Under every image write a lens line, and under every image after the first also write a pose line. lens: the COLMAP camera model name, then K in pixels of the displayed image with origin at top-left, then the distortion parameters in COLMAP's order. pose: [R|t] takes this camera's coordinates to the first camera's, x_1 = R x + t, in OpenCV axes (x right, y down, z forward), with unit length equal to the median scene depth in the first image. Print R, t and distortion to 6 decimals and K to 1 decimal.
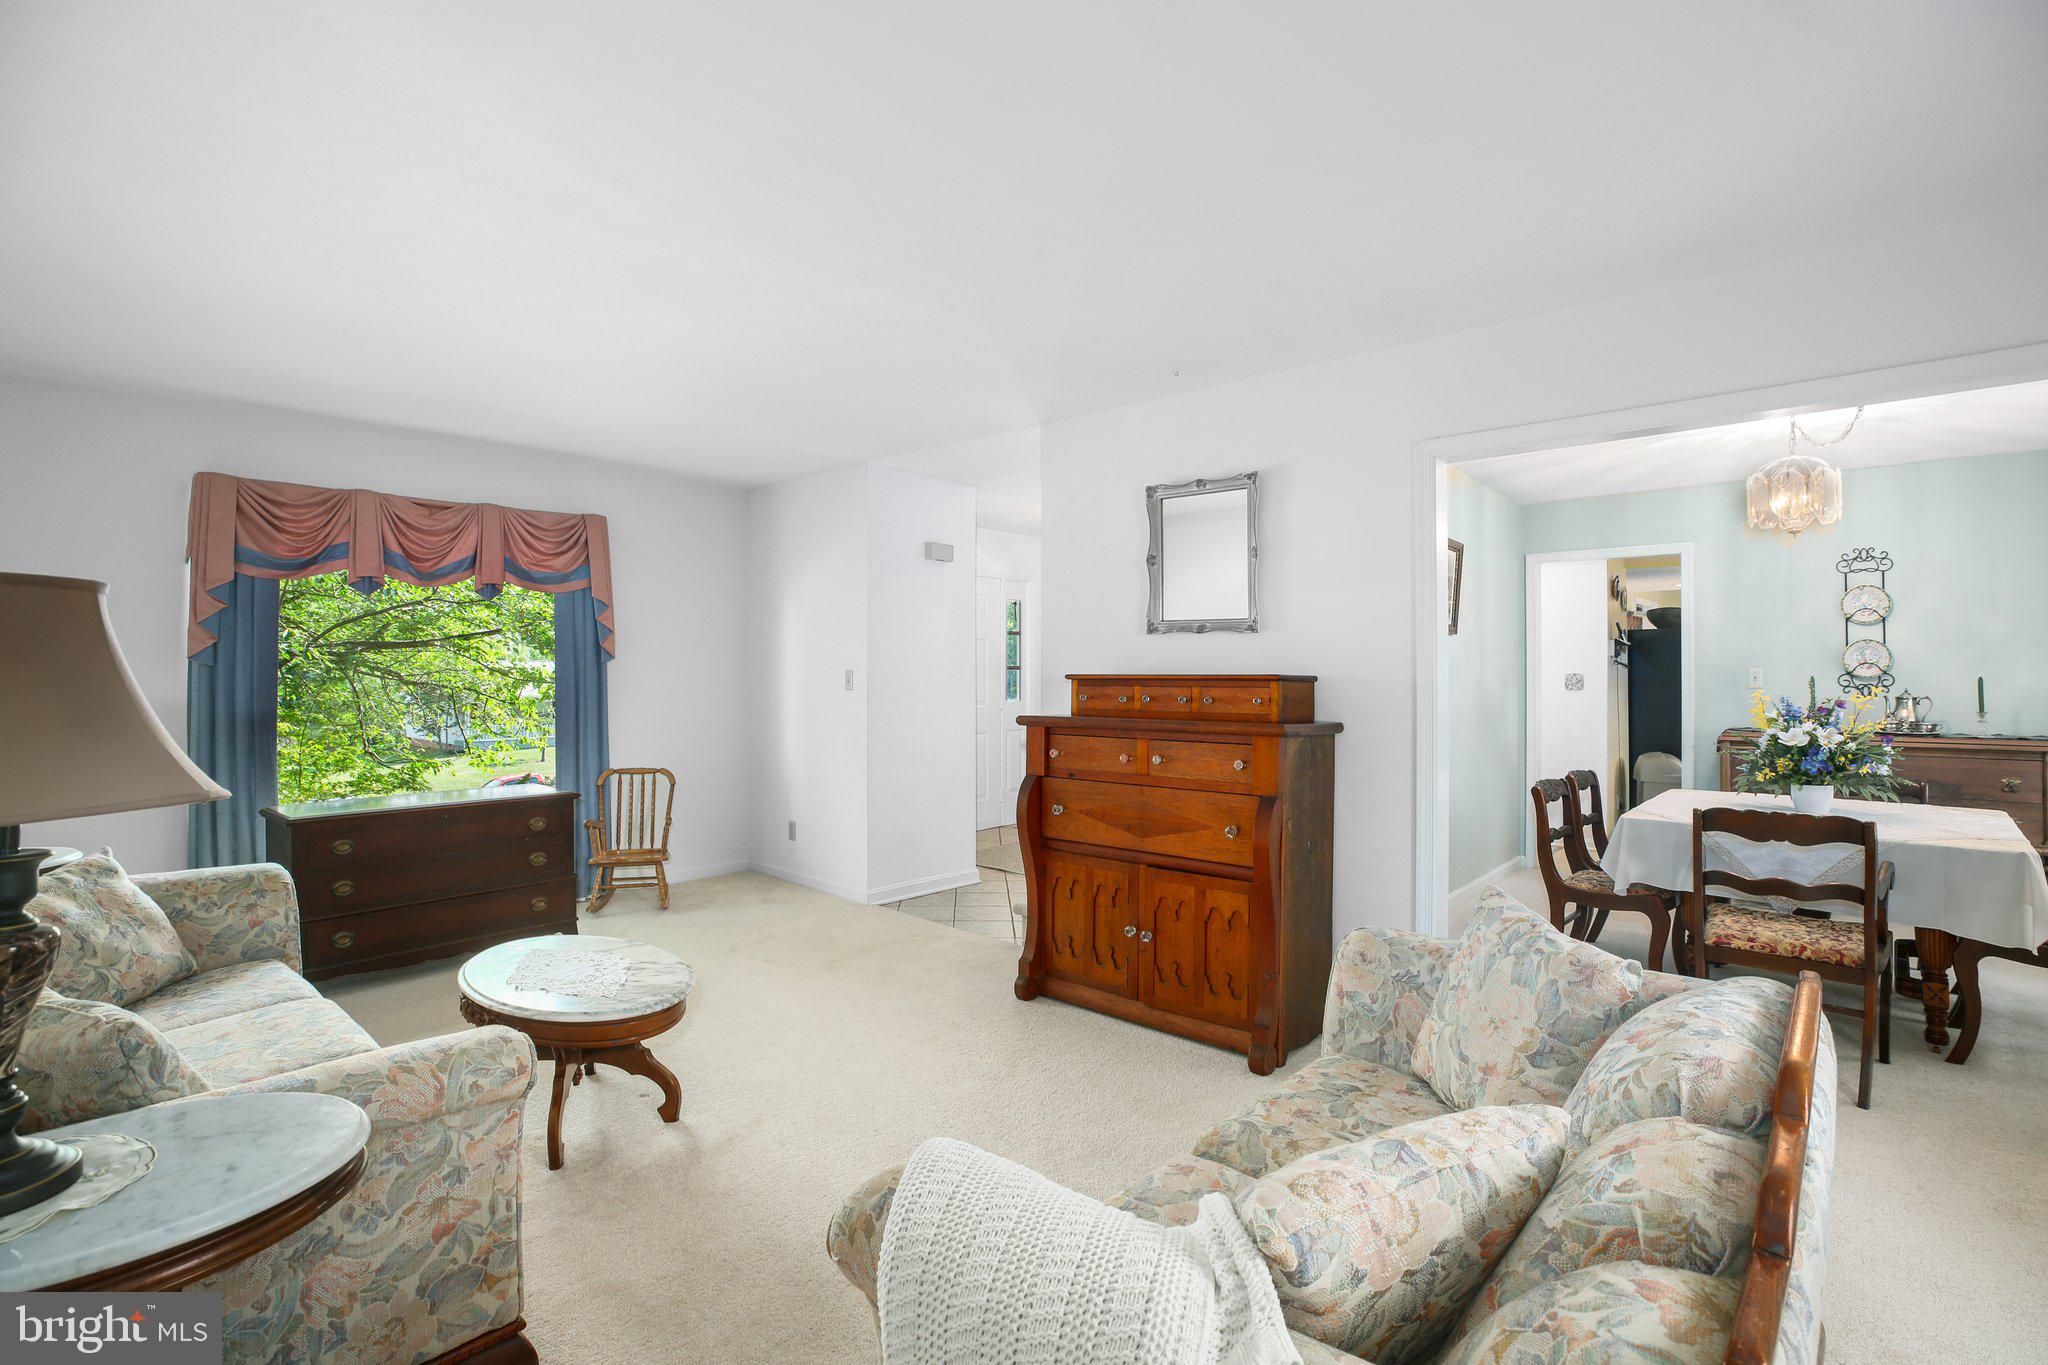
lens RADIAL K [[954.2, 0, 1043.2], [0, 954.2, 663.5], [0, 0, 1]] dist [-0.024732, 0.006562]
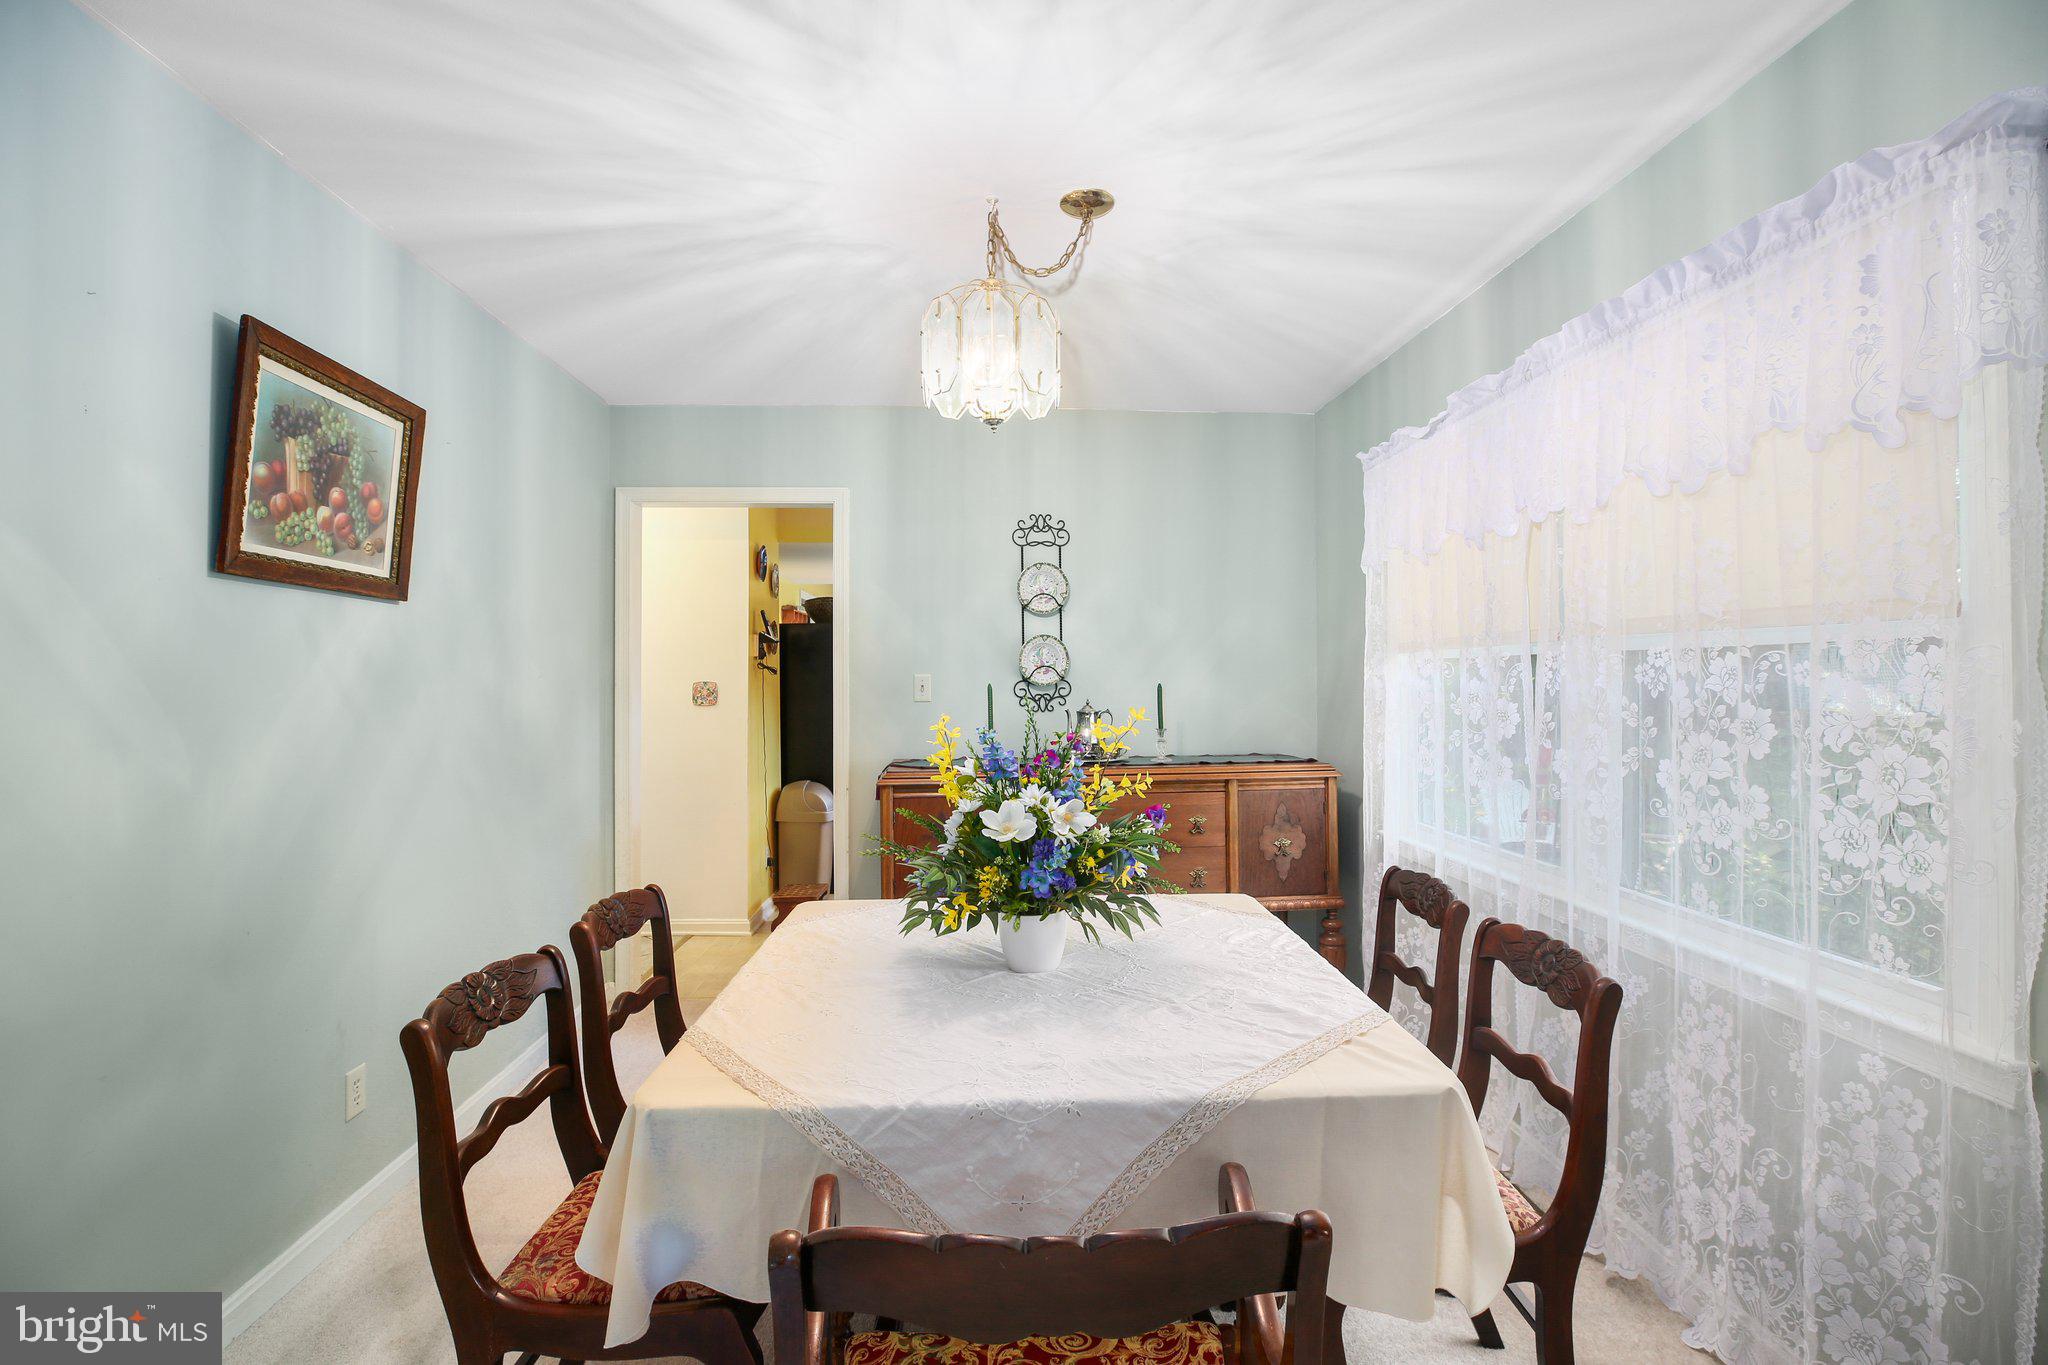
lens RADIAL K [[954.2, 0, 1032.4], [0, 954.2, 676.5], [0, 0, 1]] dist [-0.024732, 0.006562]
pose [[0.714362, -0.003147, 0.699769, 0.440085], [-0.000896, 0.999985, 0.005413, 0.004621], [-0.699776, -0.004494, 0.714349, 0.604958]]
